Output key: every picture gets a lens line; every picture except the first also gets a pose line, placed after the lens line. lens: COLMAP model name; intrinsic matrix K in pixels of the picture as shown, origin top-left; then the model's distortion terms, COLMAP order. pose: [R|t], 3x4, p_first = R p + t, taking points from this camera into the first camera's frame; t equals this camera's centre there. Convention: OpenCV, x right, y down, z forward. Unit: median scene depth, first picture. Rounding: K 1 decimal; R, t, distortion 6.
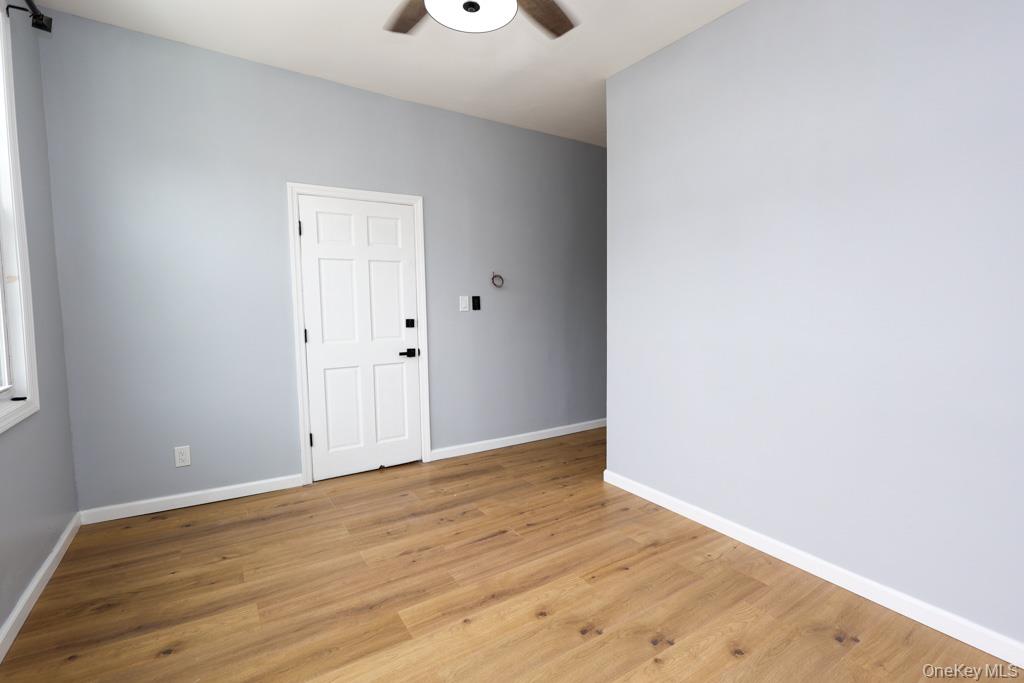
lens RADIAL K [[470.7, 0, 512.0], [0, 470.7, 341.5], [0, 0, 1]] dist [-0.000055, -0.000015]
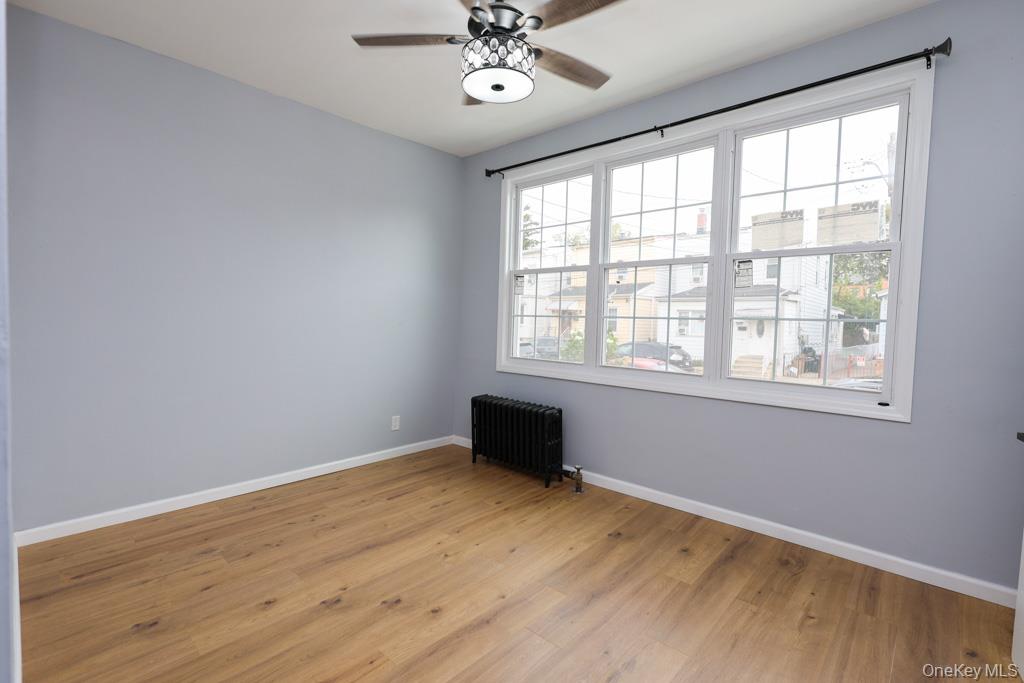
lens RADIAL K [[470.7, 0, 512.0], [0, 470.7, 341.5], [0, 0, 1]] dist [-0.000055, -0.000015]
pose [[-0.967503, -0.004647, -0.252819, 0.164003], [-0.038650, 0.990800, 0.129697, -0.155889], [0.249890, 0.135254, -0.958781, 1.933108]]
